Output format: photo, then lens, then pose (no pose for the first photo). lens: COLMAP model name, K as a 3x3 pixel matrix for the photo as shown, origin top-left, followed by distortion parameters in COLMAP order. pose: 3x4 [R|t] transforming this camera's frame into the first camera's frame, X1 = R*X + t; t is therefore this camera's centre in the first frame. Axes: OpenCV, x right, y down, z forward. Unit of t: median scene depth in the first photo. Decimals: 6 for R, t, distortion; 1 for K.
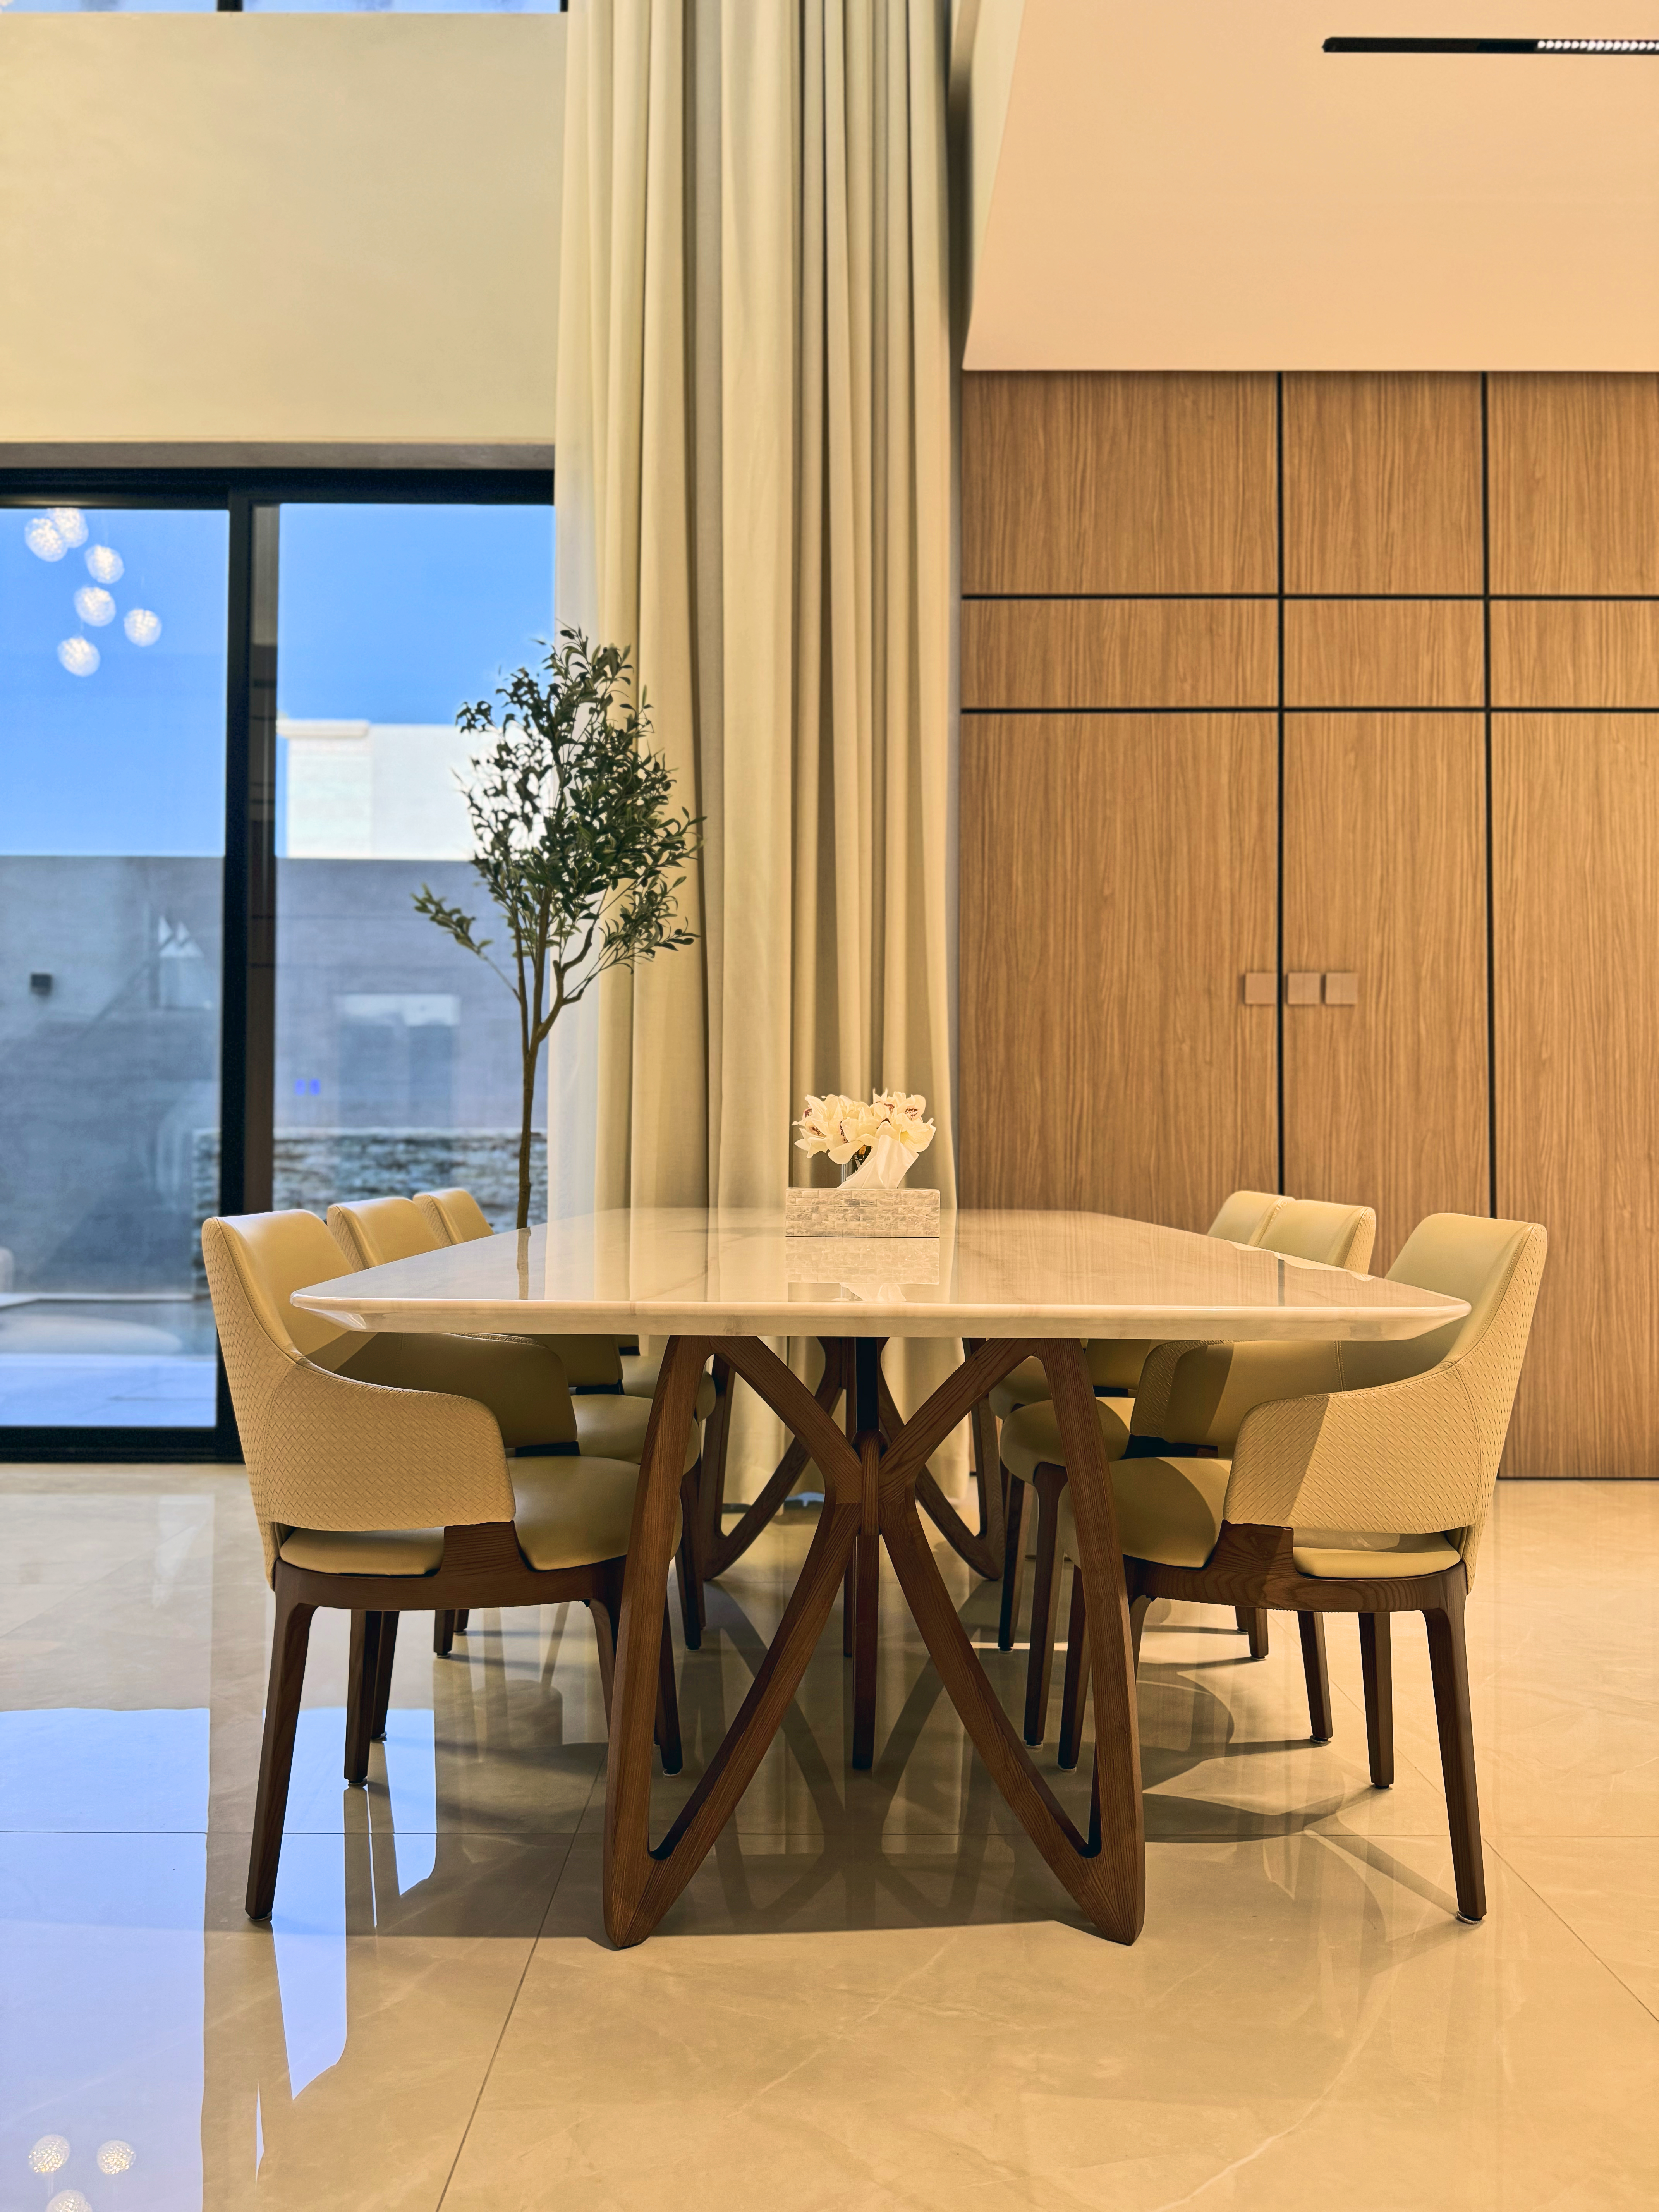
lens RADIAL K [[1570.3, 0, 829.5], [0, 1570.3, 1106.0], [0, 0, 1]] dist [0.067472, -0.099916]
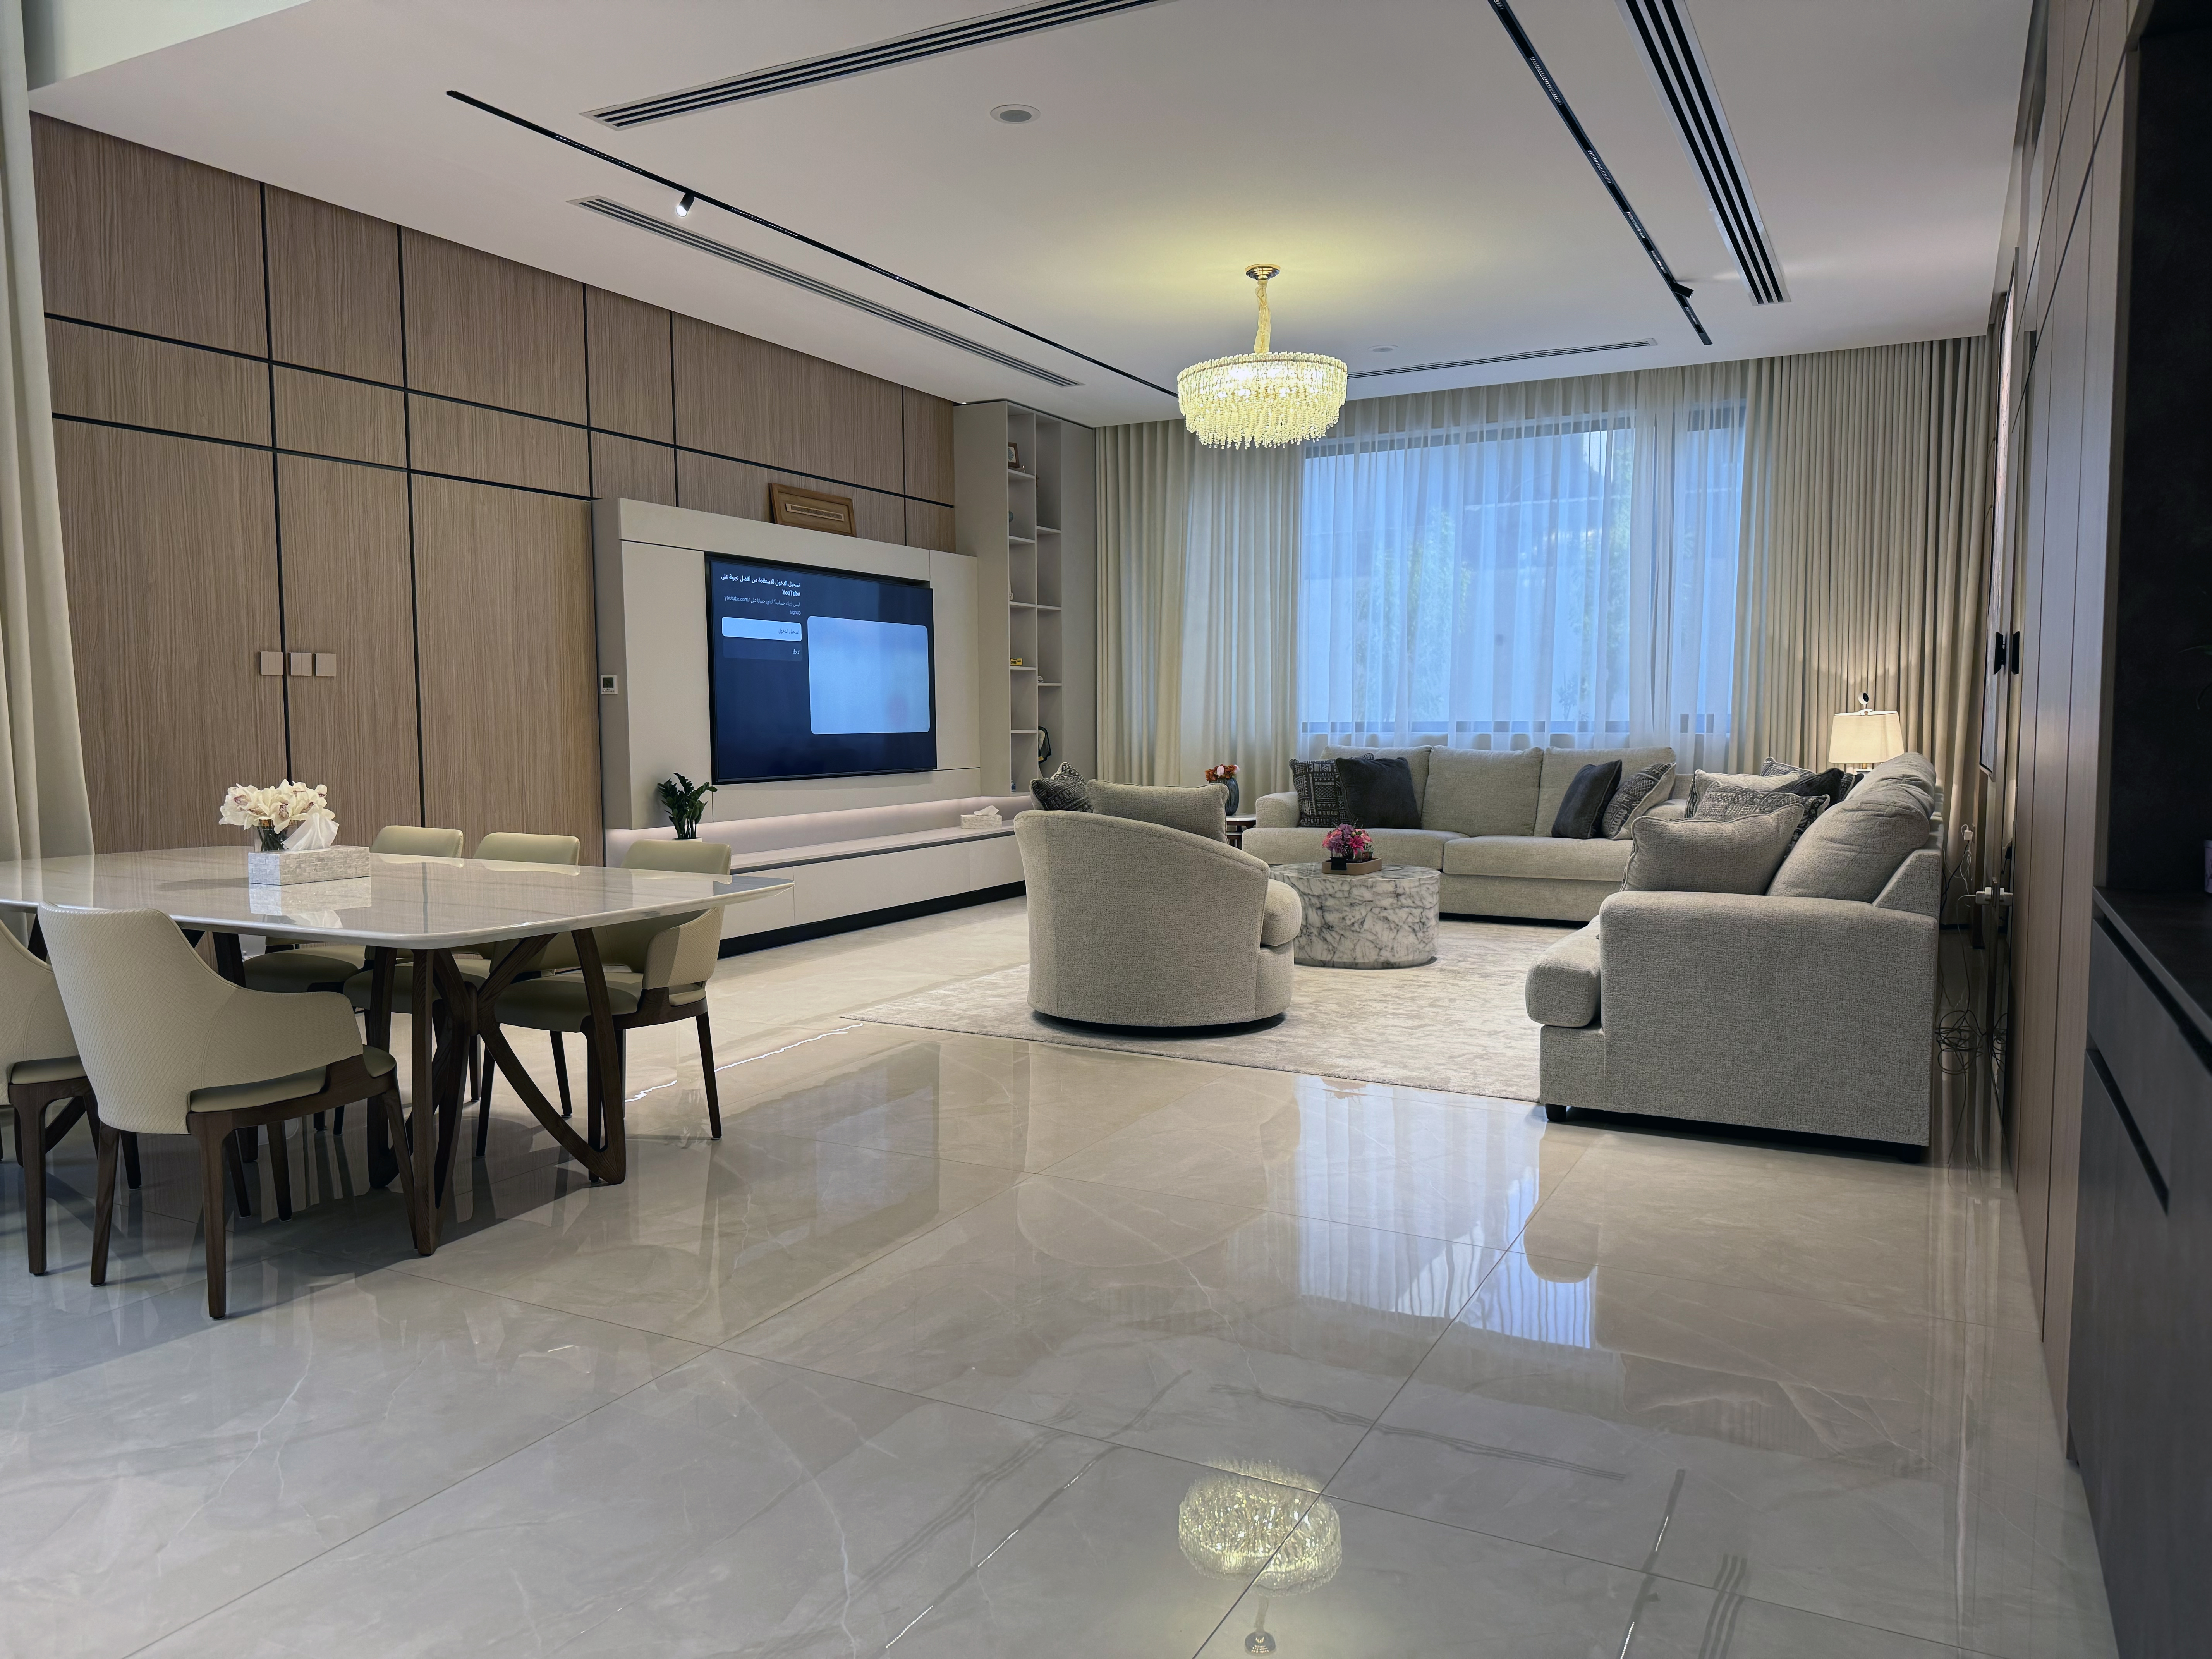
lens RADIAL K [[1570.3, 0, 1054.0], [0, 1570.3, 834.6], [0, 0, 1]] dist [0.067472, -0.099916]
pose [[0.493933, -0.074314, 0.866318, -0.563125], [-0.018627, 0.995208, 0.095990, -0.071393], [-0.869300, -0.063550, 0.490182, -0.229159]]
